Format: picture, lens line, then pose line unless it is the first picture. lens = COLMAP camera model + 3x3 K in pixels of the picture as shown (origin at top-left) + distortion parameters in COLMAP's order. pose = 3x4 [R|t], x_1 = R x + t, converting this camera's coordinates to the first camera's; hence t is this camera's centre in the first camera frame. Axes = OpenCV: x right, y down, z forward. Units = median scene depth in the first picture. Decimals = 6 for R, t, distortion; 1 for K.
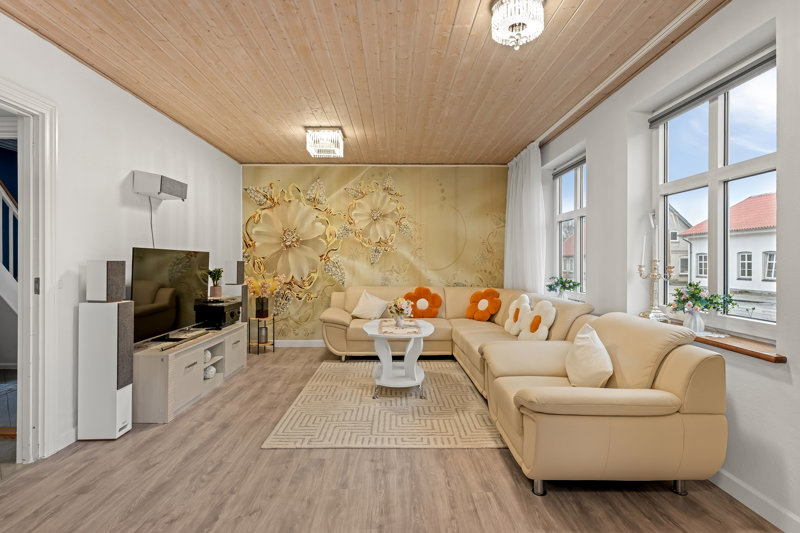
lens RADIAL K [[412.0, 0, 401.5], [0, 412.0, 262.0], [0, 0, 1]] dist [0.004621, -0.000500]
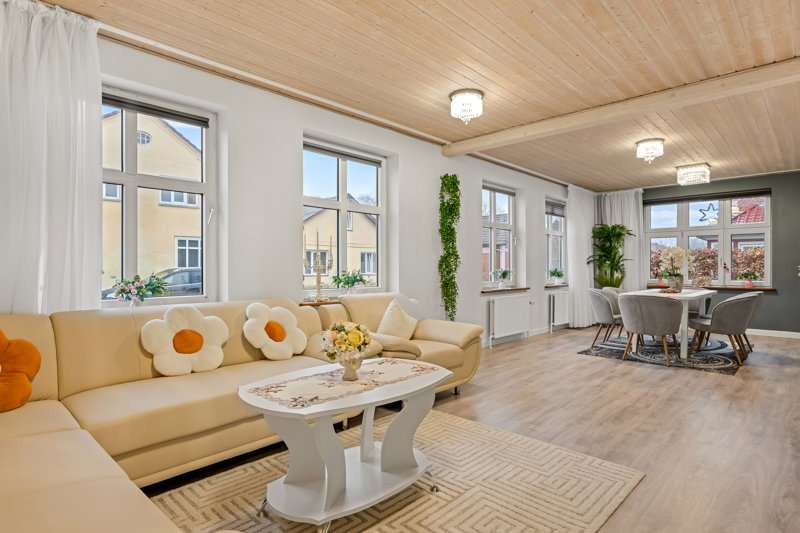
lens RADIAL K [[436.5, 0, 402.0], [0, 436.5, 270.6], [0, 0, 1]] dist [-0.003476, -0.000039]
pose [[-0.715252, -0.005243, 0.698847, -0.691194], [-0.001715, 0.999982, 0.005747, 0.046011], [-0.698864, 0.002912, -0.715248, 2.261957]]
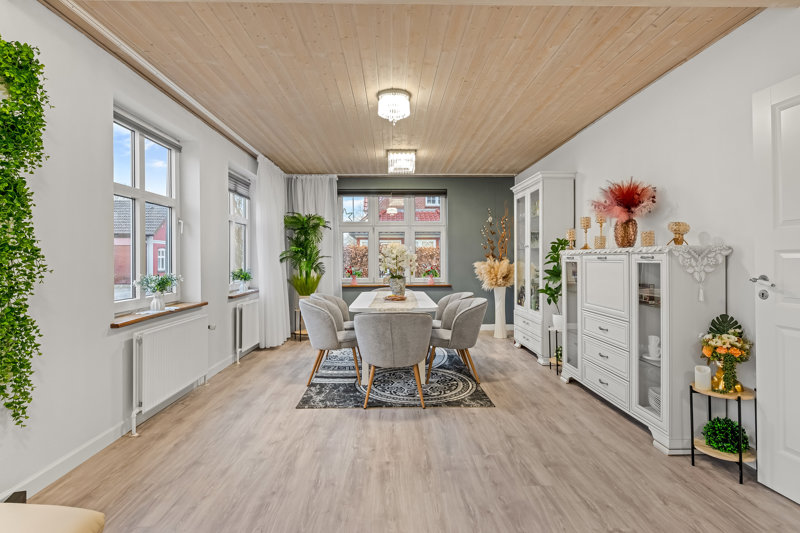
lens RADIAL K [[412.0, 0, 405.1], [0, 412.0, 256.9], [0, 0, 1]] dist [0.004621, -0.000500]
pose [[-0.999945, 0.003885, -0.009731, -0.051860], [0.003969, 0.999955, -0.008570, 0.003339], [0.009697, -0.008608, -0.999916, 1.277151]]
